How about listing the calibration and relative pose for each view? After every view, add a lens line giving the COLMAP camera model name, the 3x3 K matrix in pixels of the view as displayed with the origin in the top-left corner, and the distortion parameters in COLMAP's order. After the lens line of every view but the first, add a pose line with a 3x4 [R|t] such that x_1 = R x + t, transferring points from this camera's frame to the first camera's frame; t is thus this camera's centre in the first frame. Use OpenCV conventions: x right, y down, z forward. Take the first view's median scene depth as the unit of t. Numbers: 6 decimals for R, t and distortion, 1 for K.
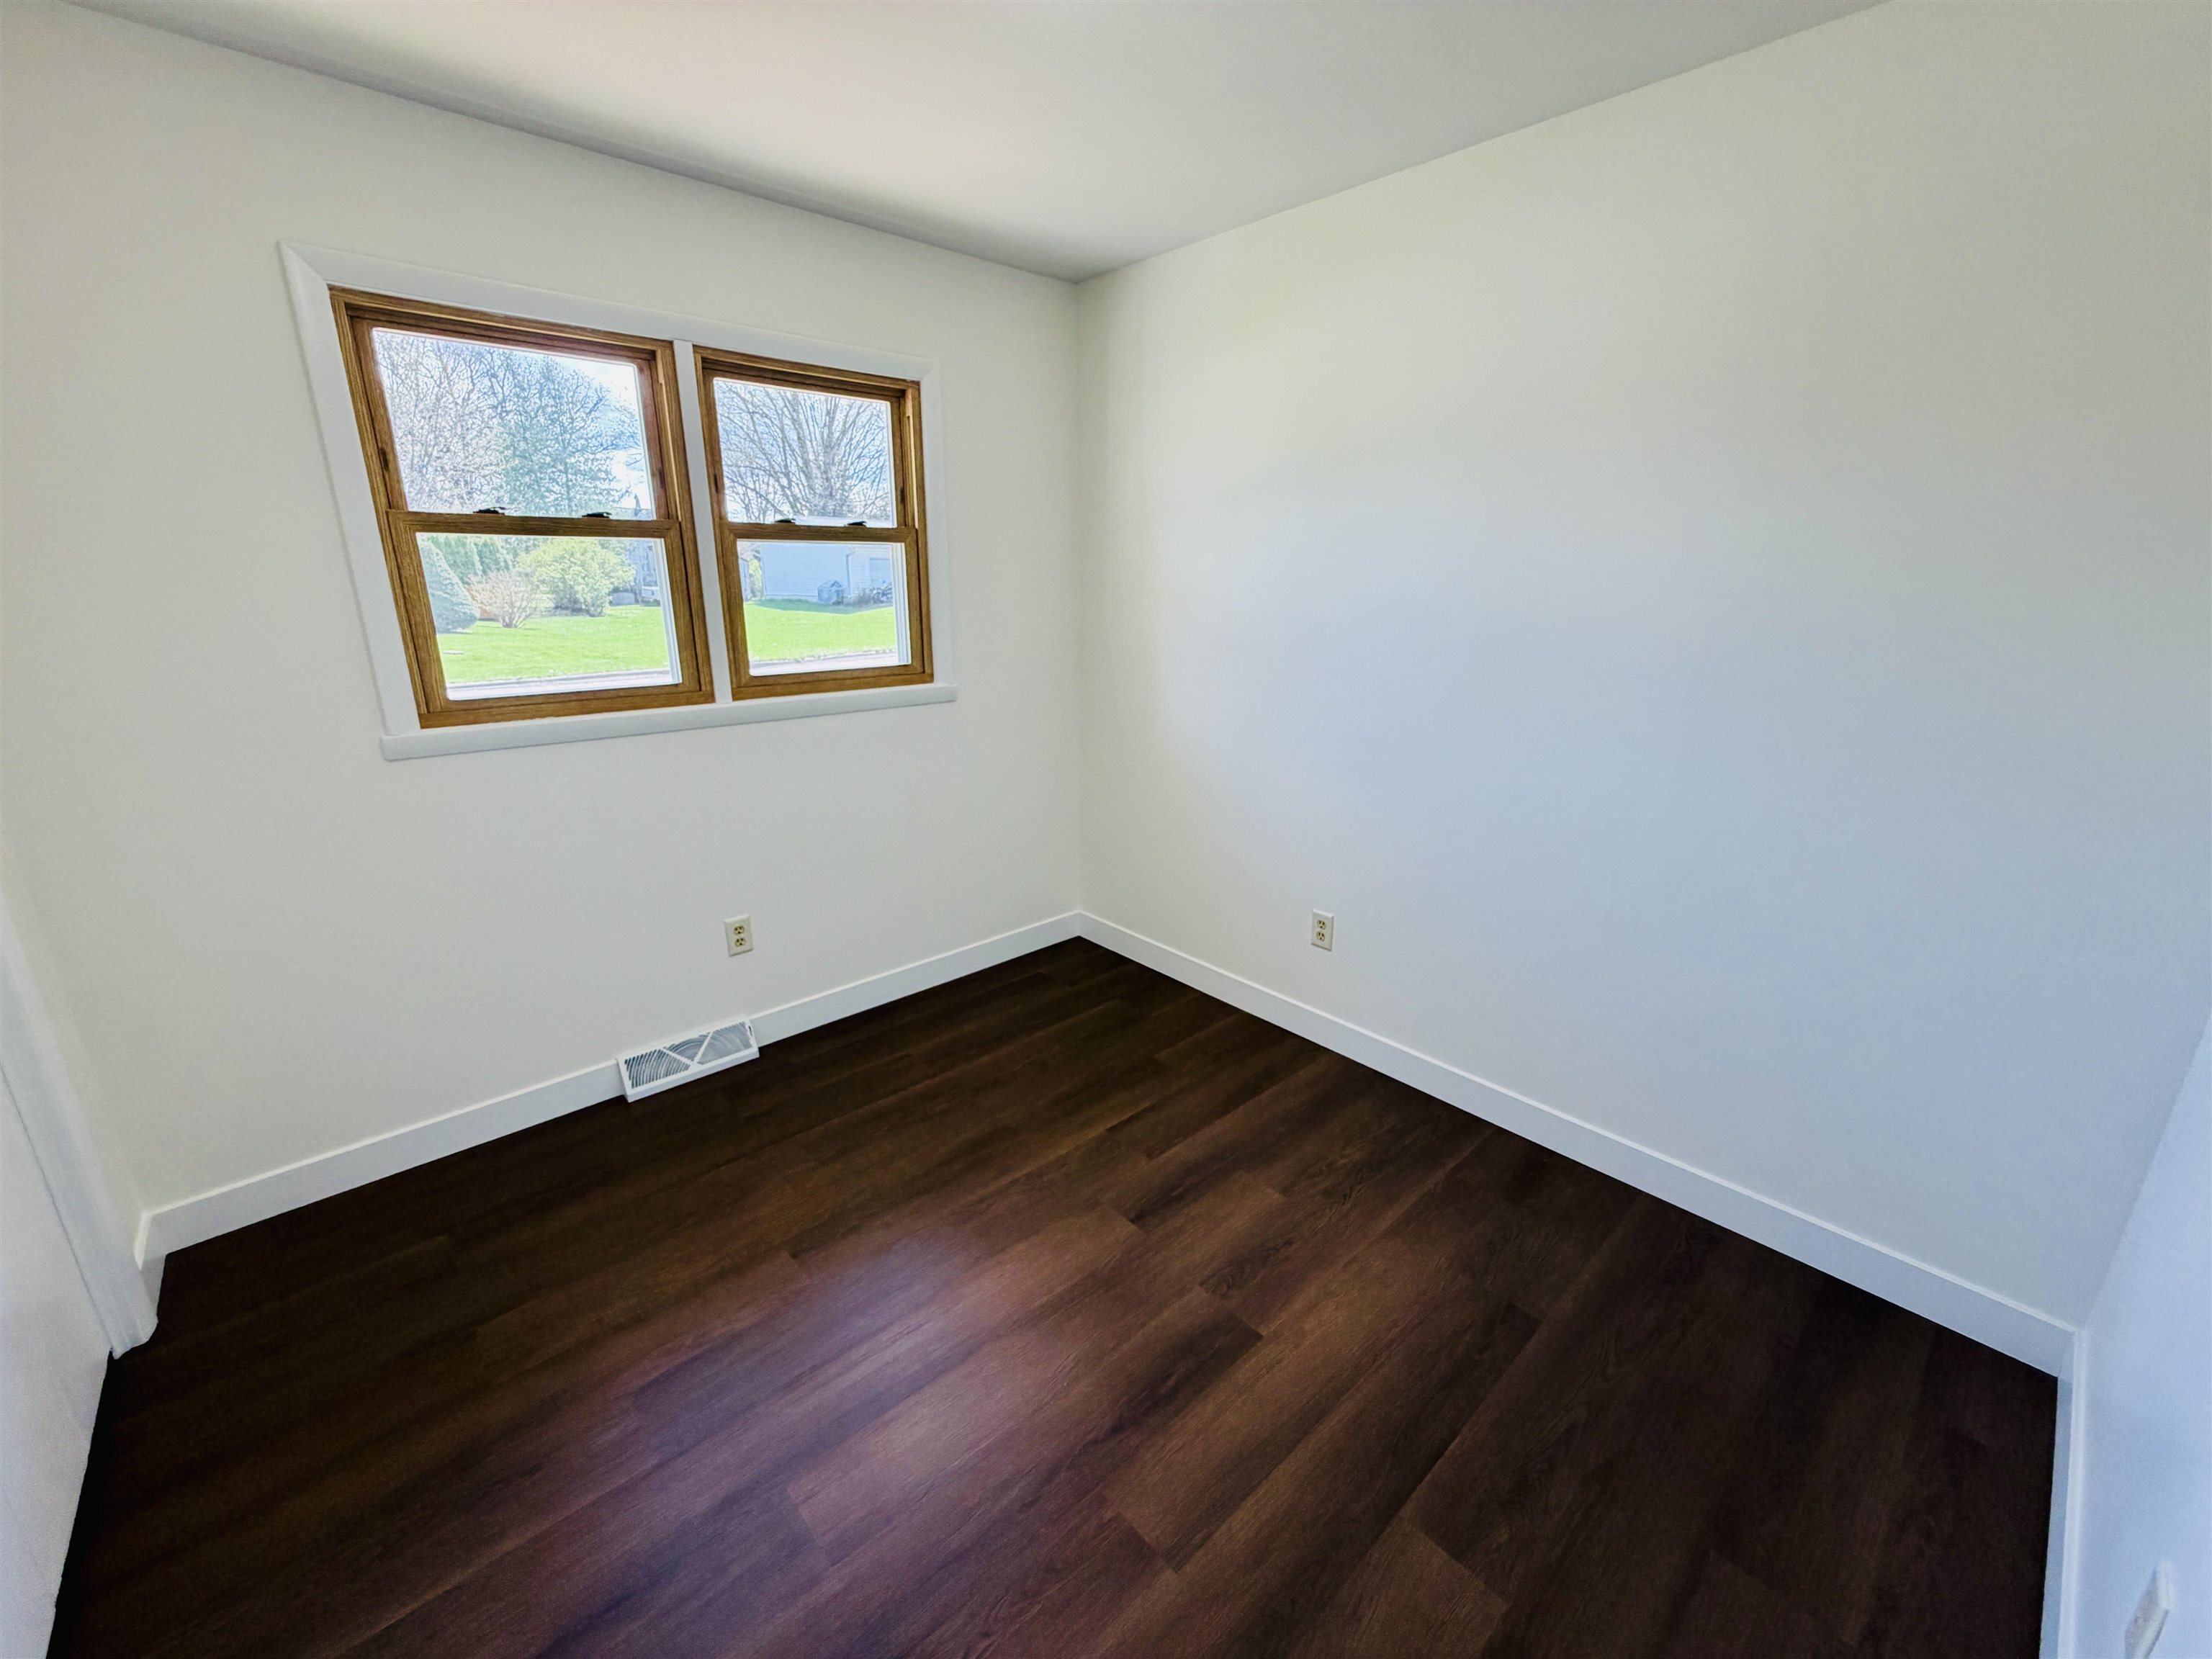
lens RADIAL K [[884.7, 0, 1098.1], [0, 884.7, 828.1], [0, 0, 1]] dist [0.000606, 0.000346]
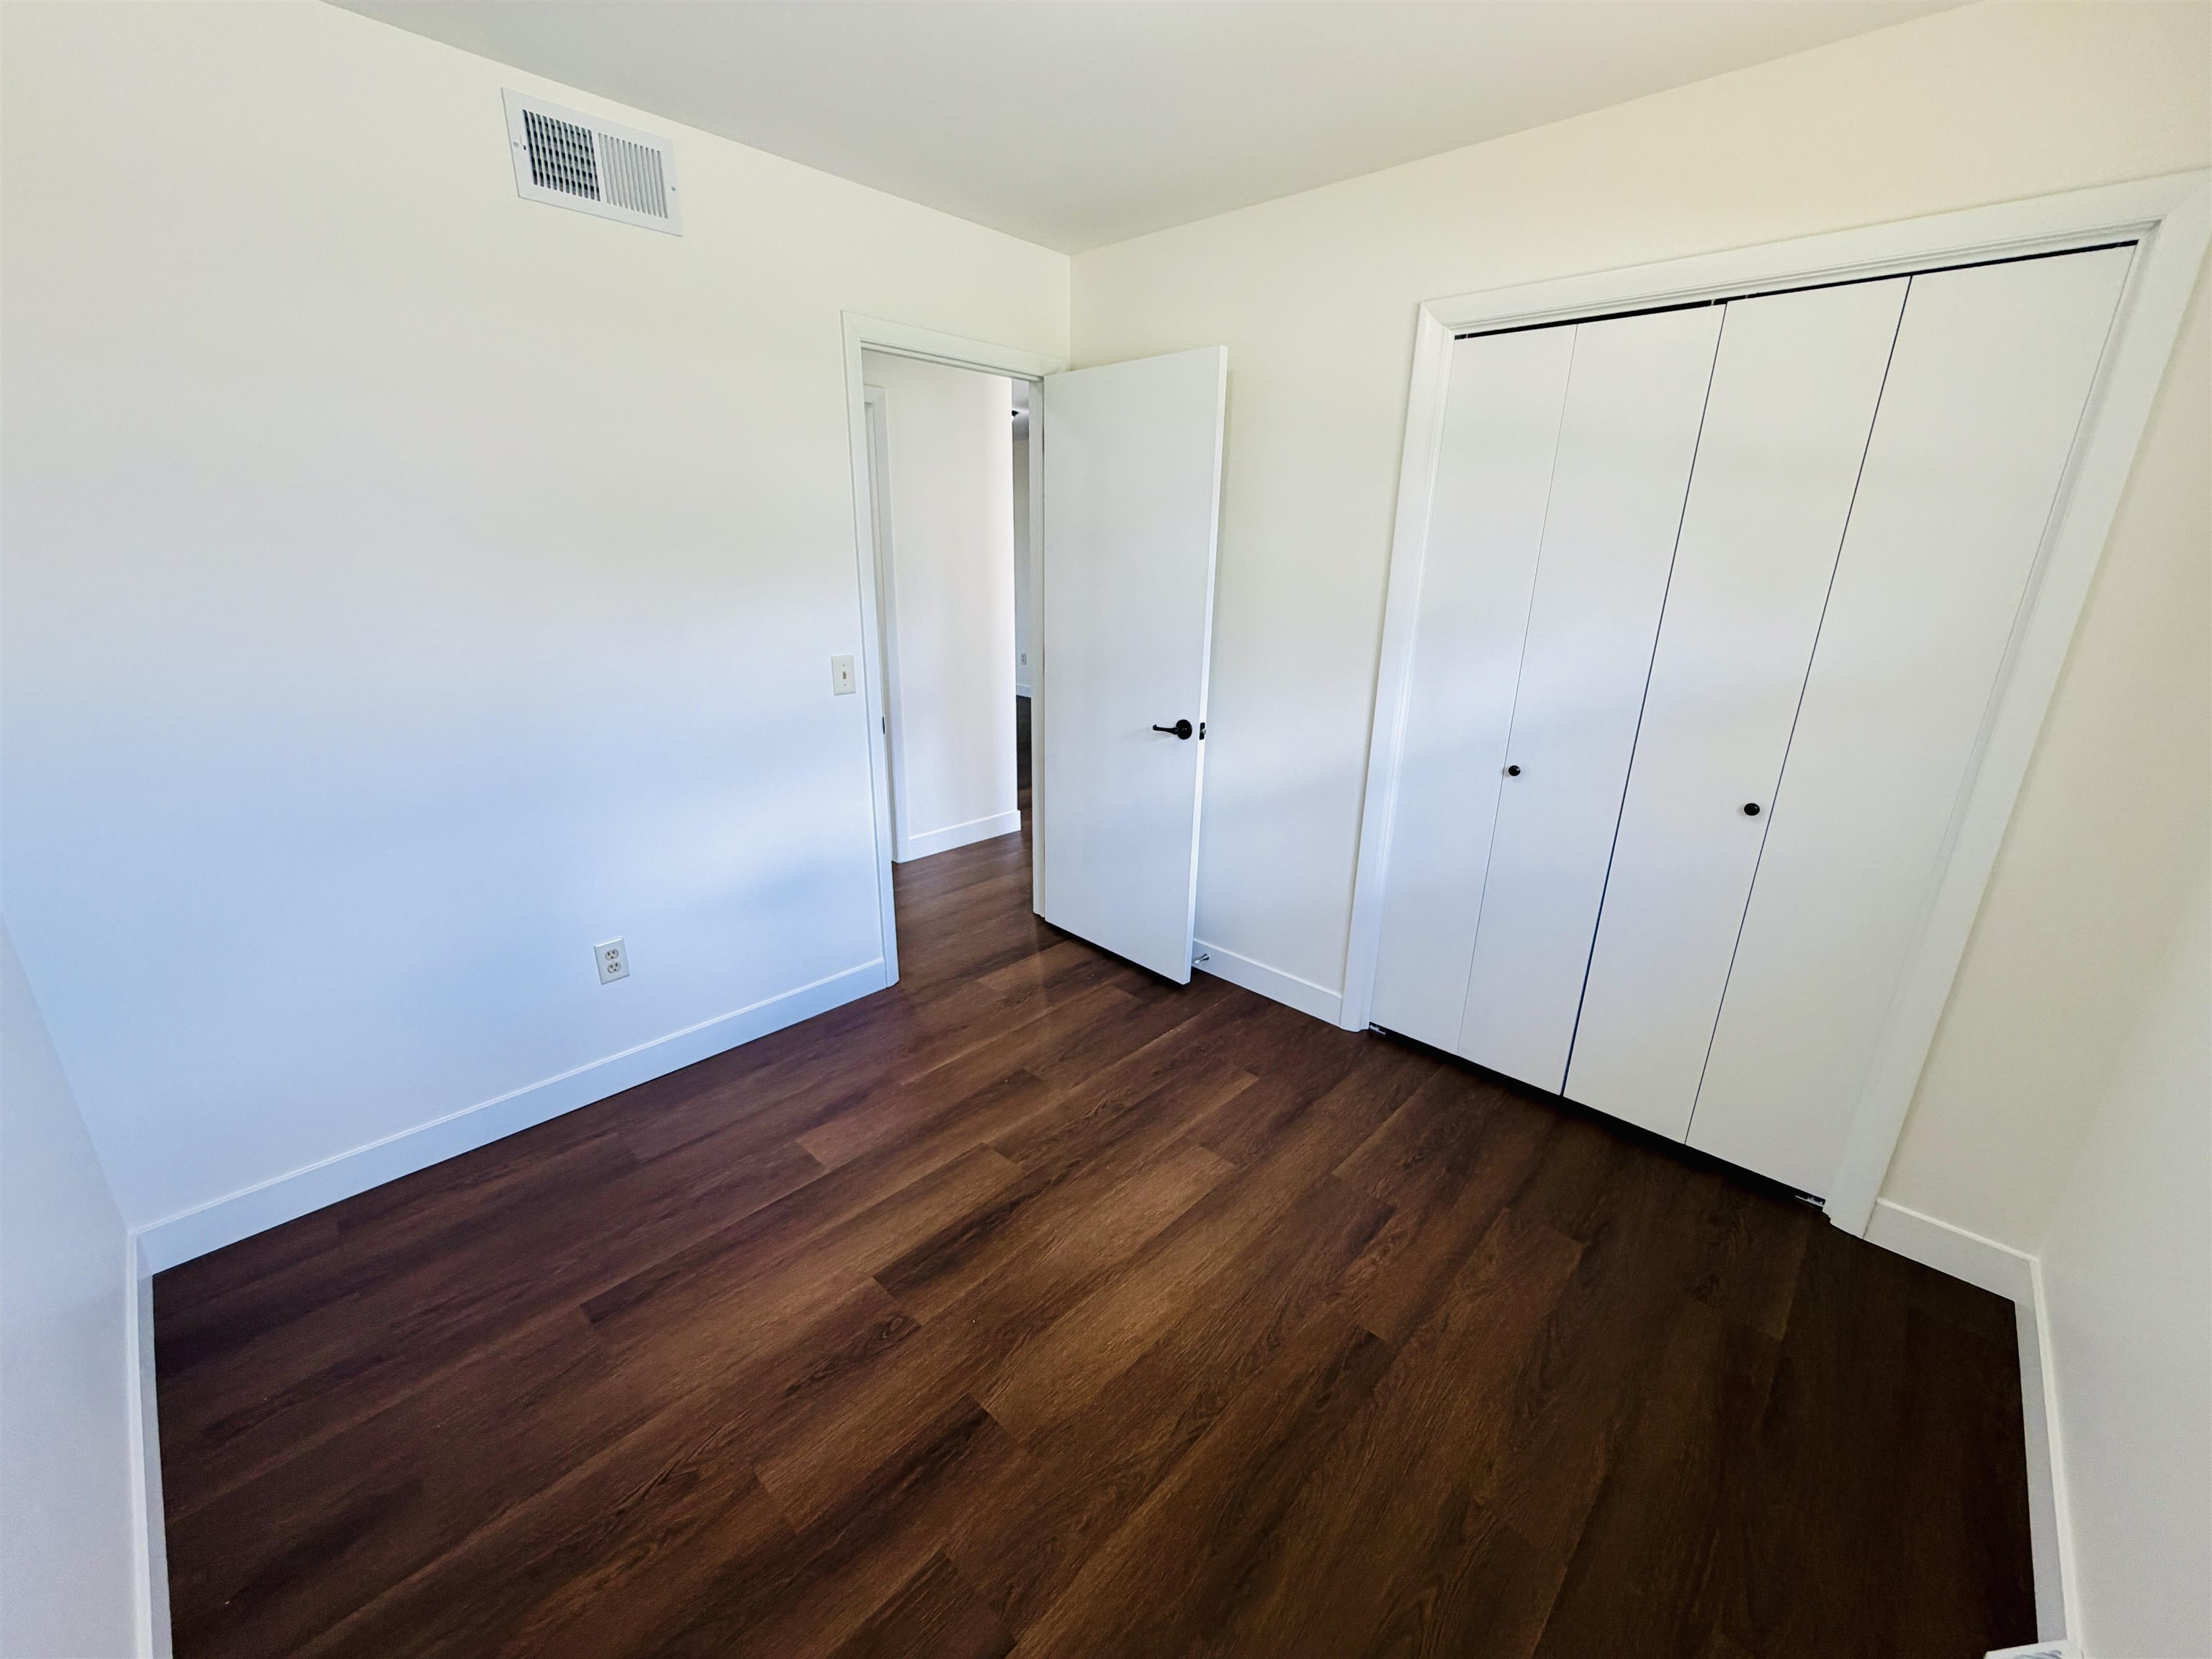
lens RADIAL K [[884.7, 0, 1098.1], [0, 884.7, 828.1], [0, 0, 1]] dist [0.000606, 0.000346]
pose [[-0.996700, 0.003595, -0.081094, 0.002465], [-0.042545, 0.827669, 0.559602, -0.448571], [0.069131, 0.561206, -0.824784, 1.492361]]
